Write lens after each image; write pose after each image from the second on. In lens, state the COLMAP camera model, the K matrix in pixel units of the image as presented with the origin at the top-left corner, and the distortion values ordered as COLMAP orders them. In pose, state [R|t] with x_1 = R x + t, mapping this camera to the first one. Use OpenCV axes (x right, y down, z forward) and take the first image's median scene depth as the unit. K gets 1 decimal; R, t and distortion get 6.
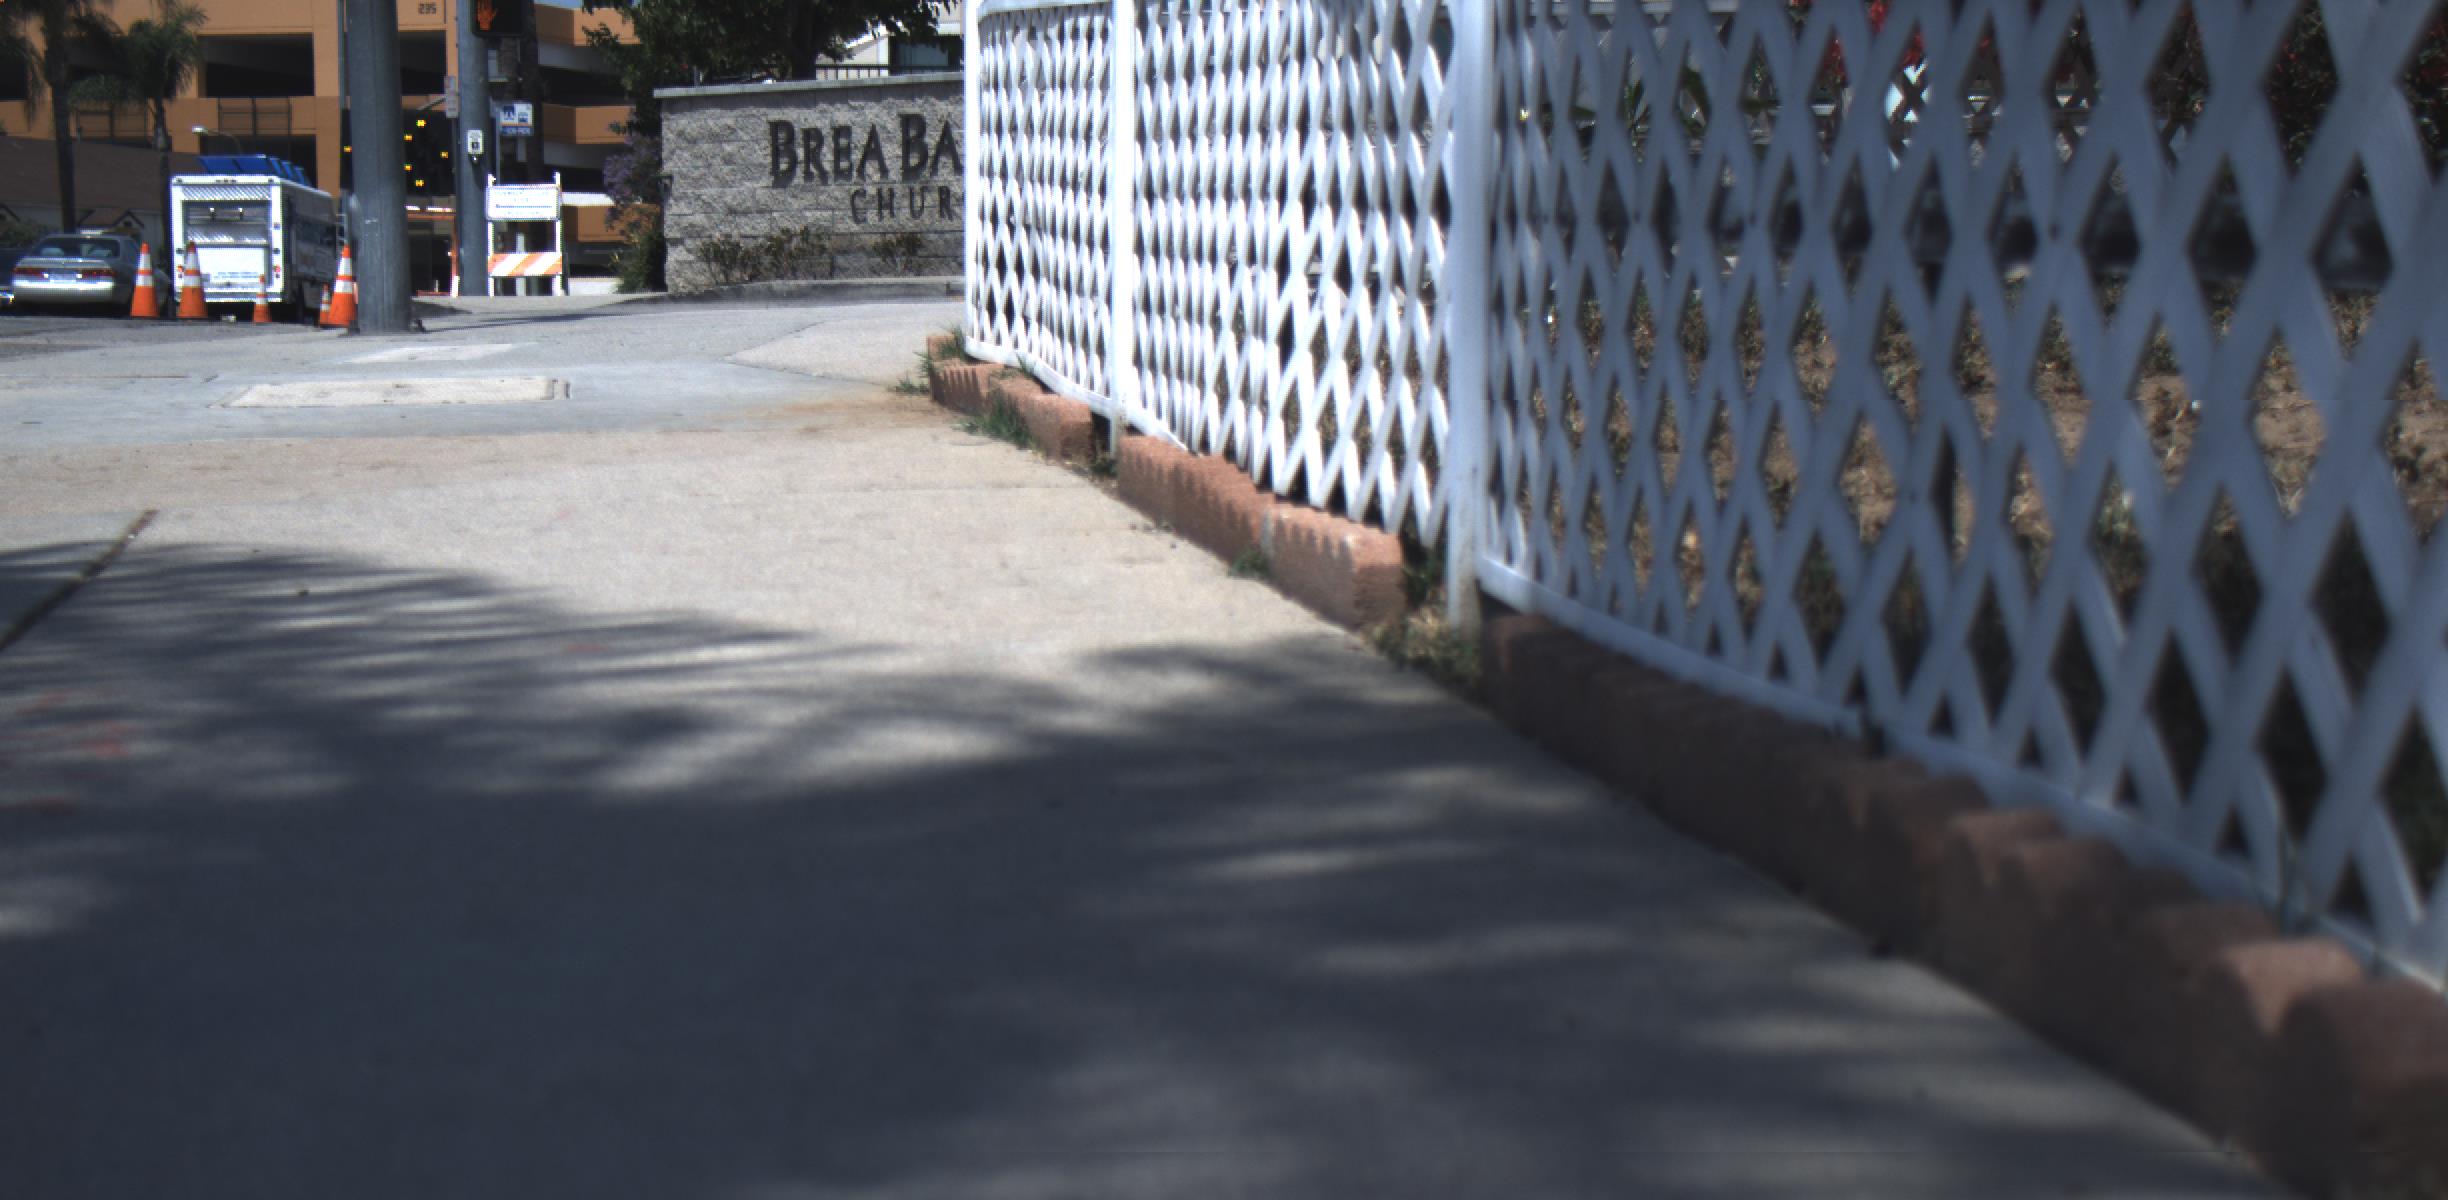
lens RADIAL K [[4439.0, 0, 1213.5], [0, 4439.0, 551.7], [0, 0, 1]] dist [-0.005726, 0.000000]
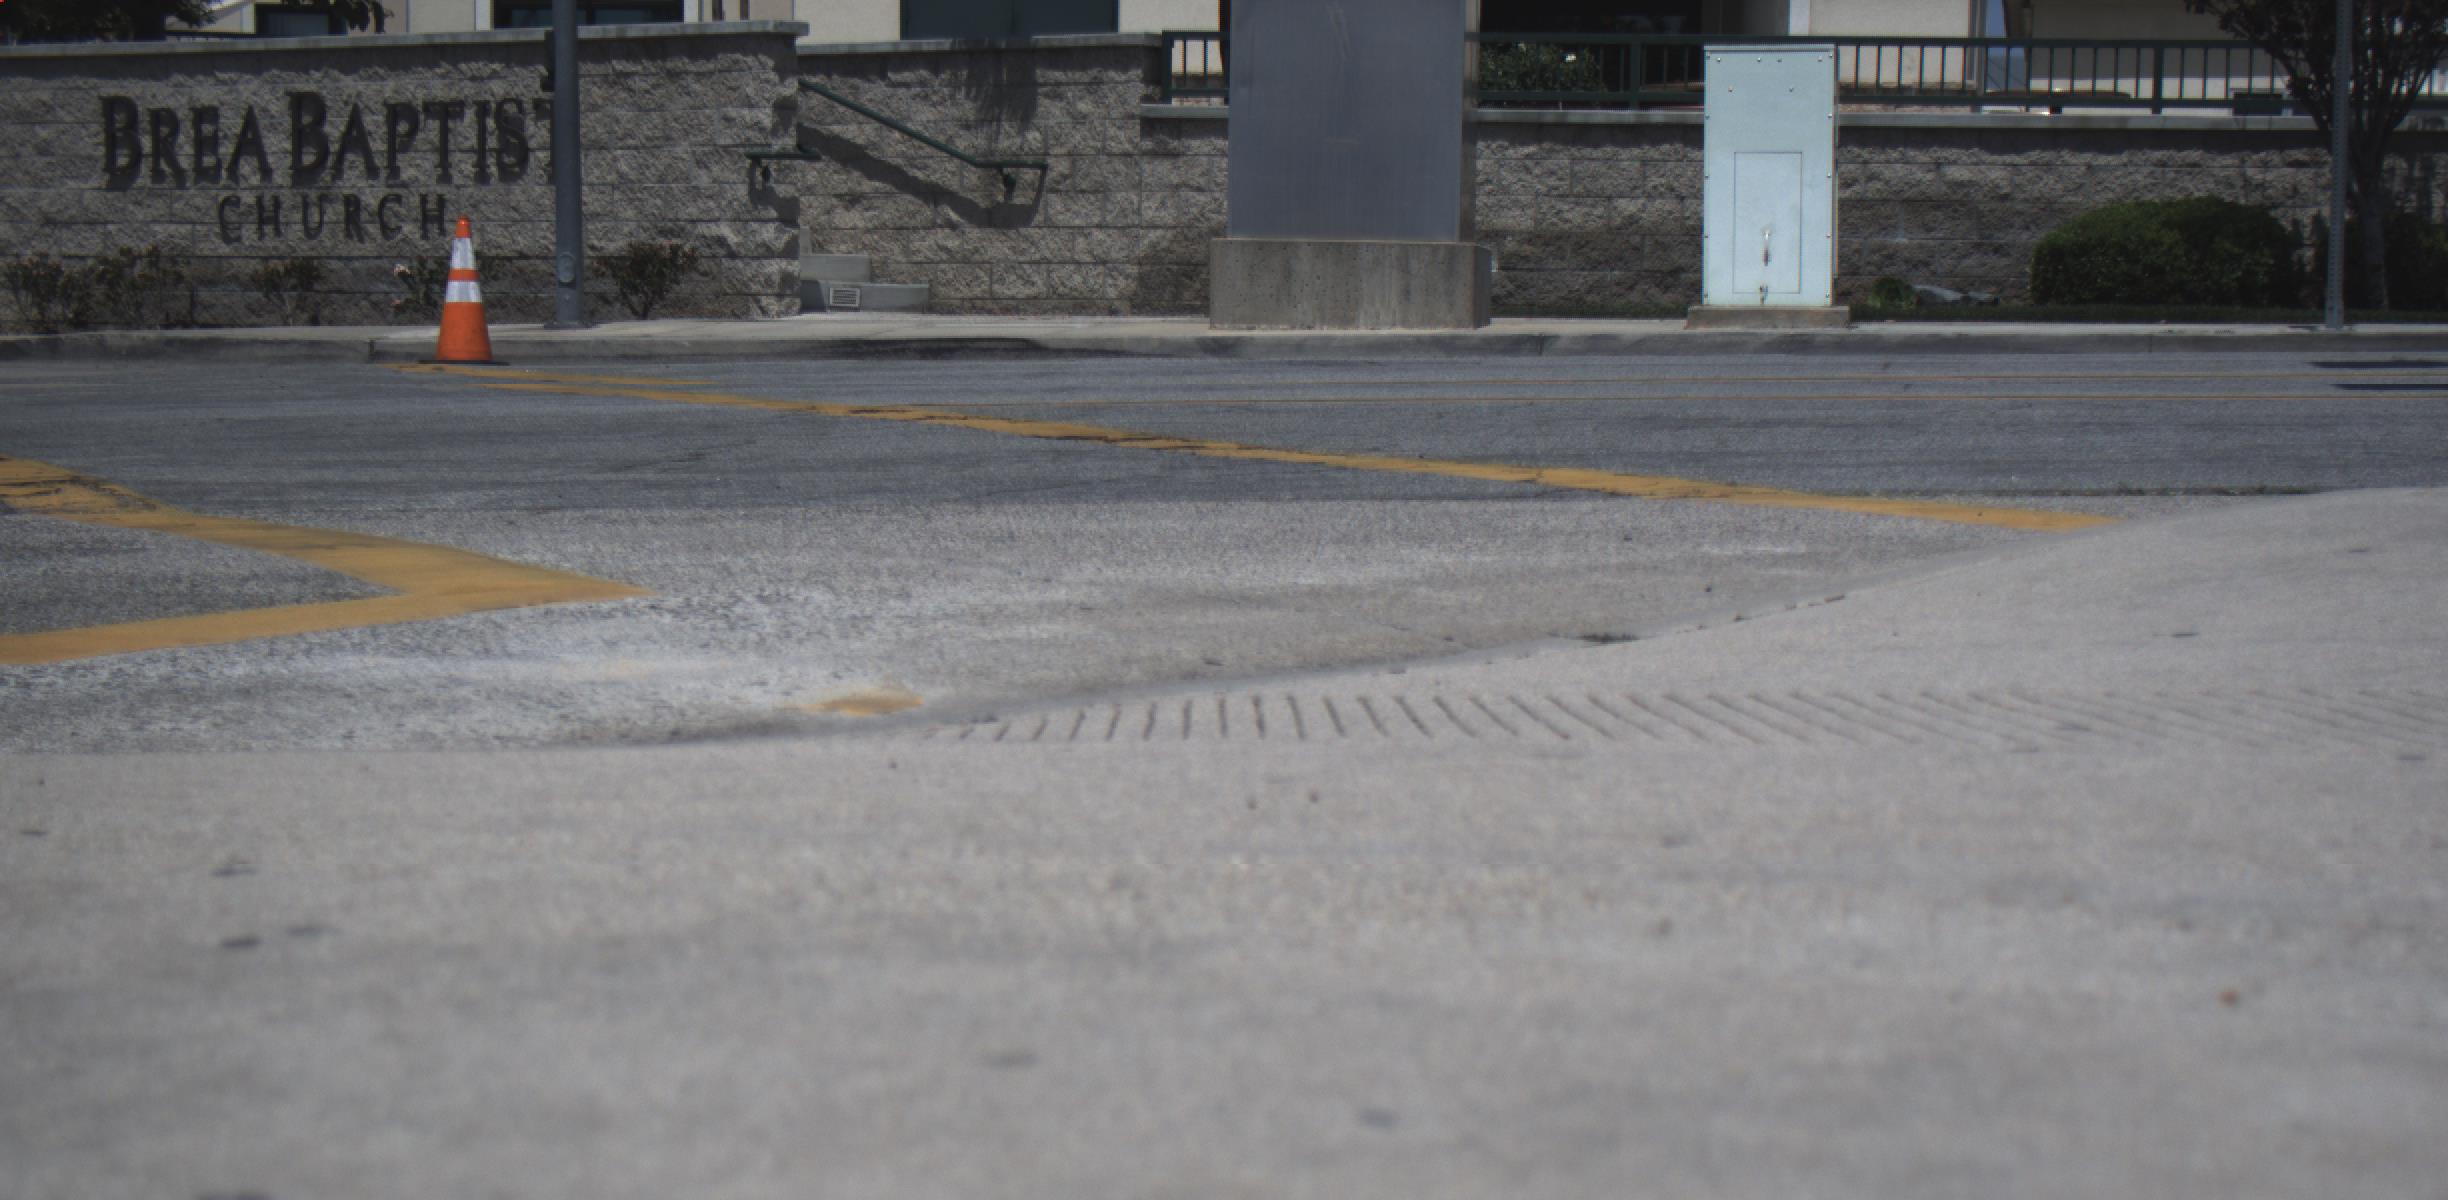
lens RADIAL K [[4439.0, 0, 1275.5], [0, 4439.0, 802.9], [0, 0, 1]] dist [-0.005726, 0.000000]
pose [[0.987643, -0.000383, 0.156720, -0.025151], [-0.008191, 0.998504, 0.054057, -0.023537], [-0.156506, -0.054673, 0.986163, 0.257270]]
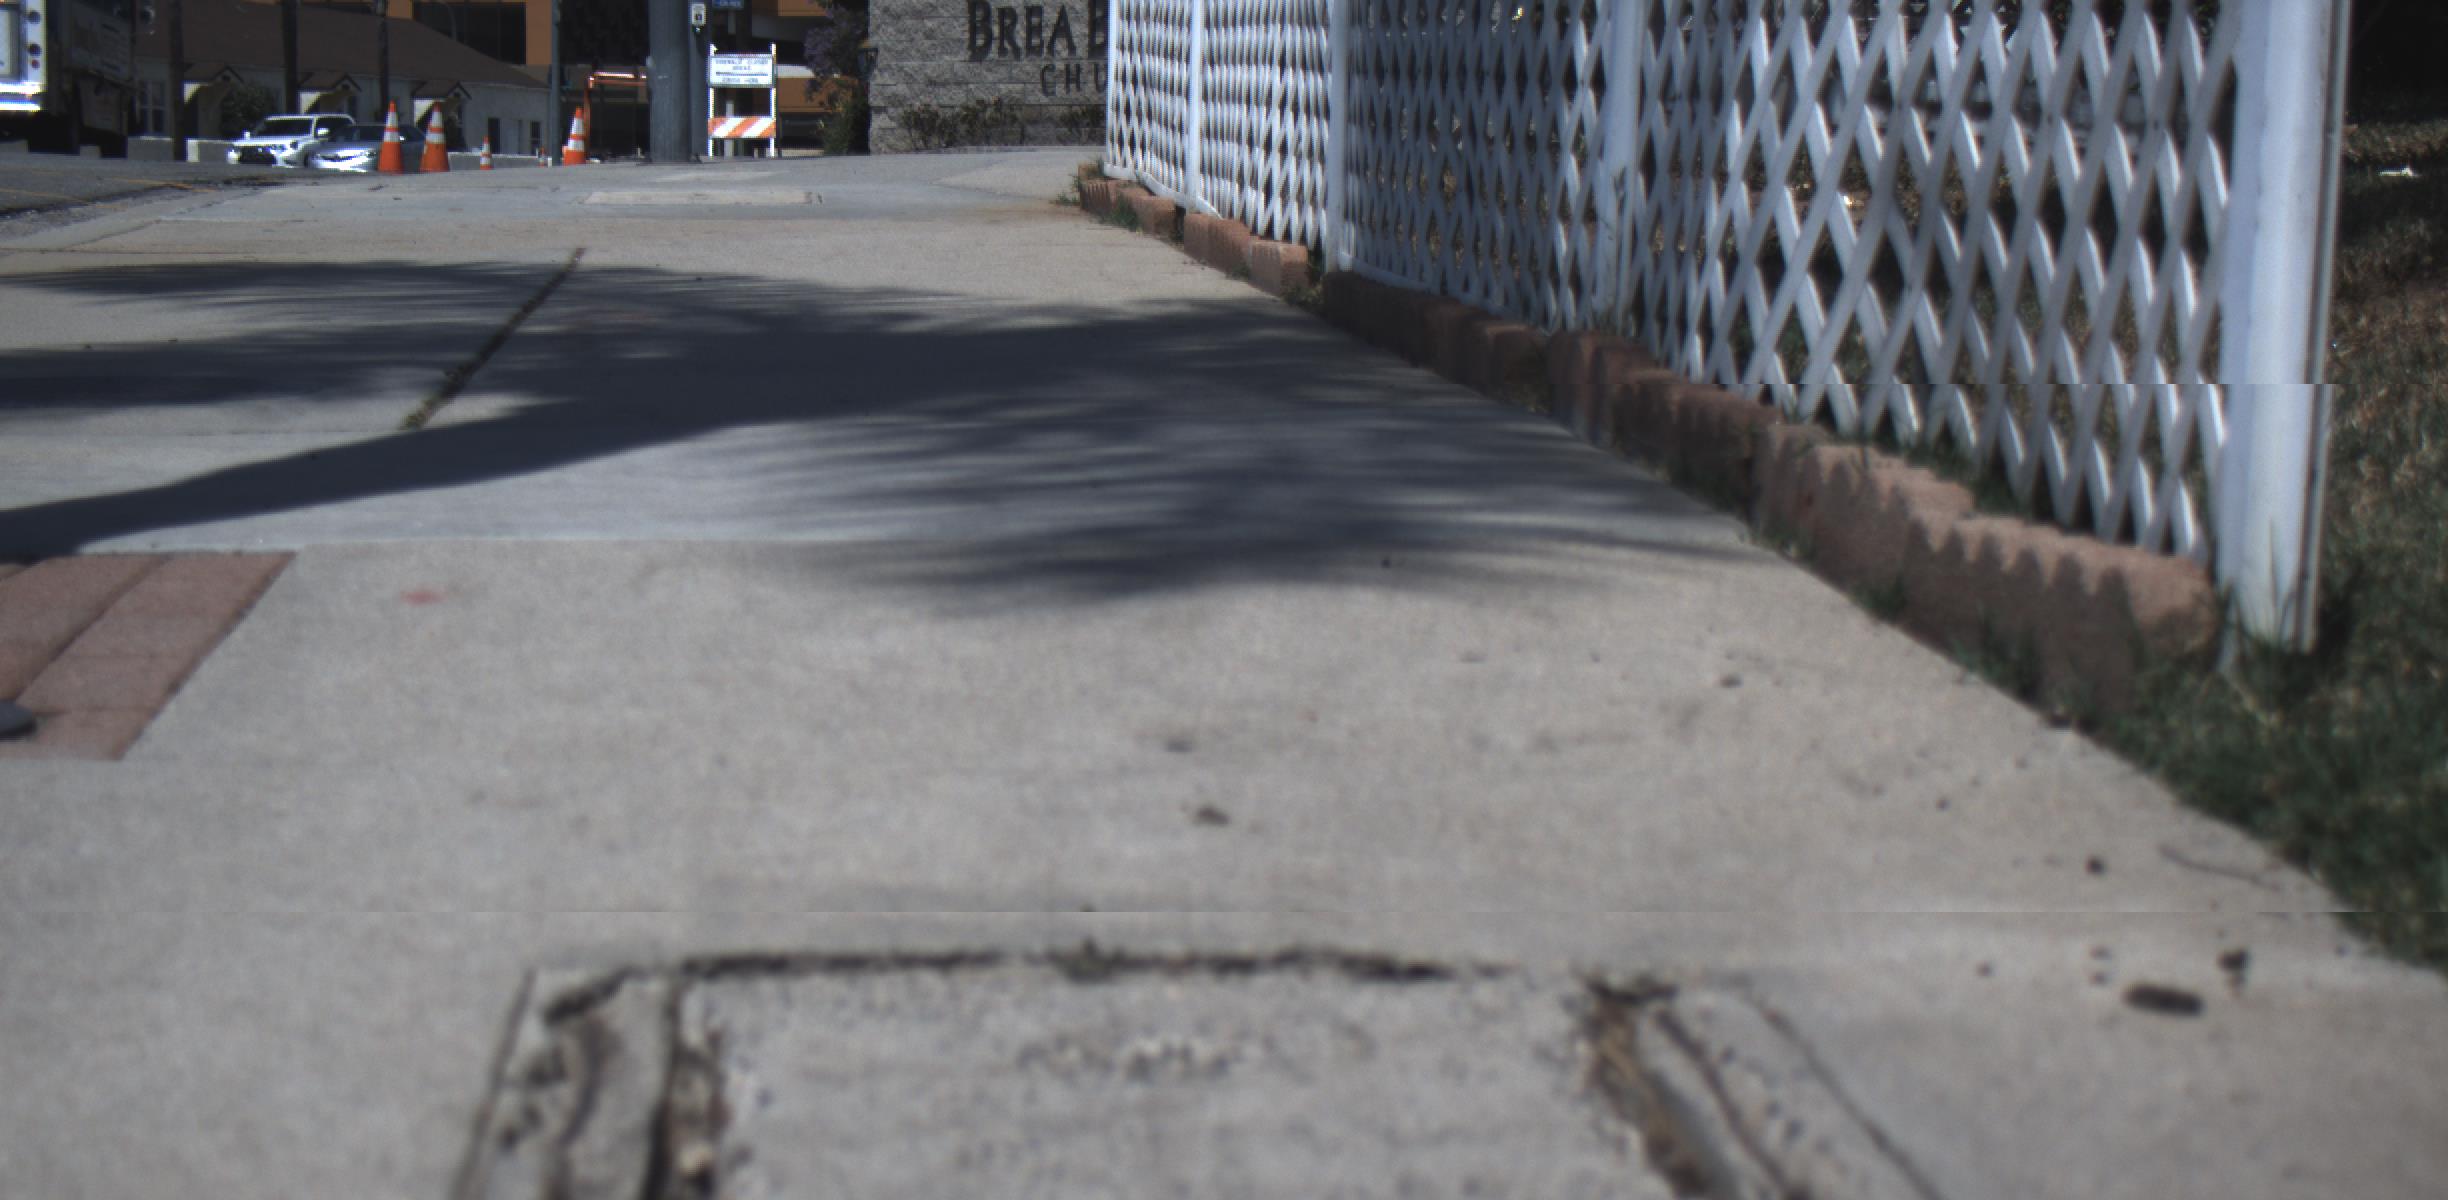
lens RADIAL K [[4439.0, 0, 1214.4], [0, 4439.0, 606.0], [0, 0, 1]] dist [-0.005726, 0.000000]
pose [[0.998863, 0.023878, -0.041263, 0.008852], [-0.022282, 0.999002, 0.038707, 0.008031], [0.042146, -0.037744, 0.998398, -0.090165]]
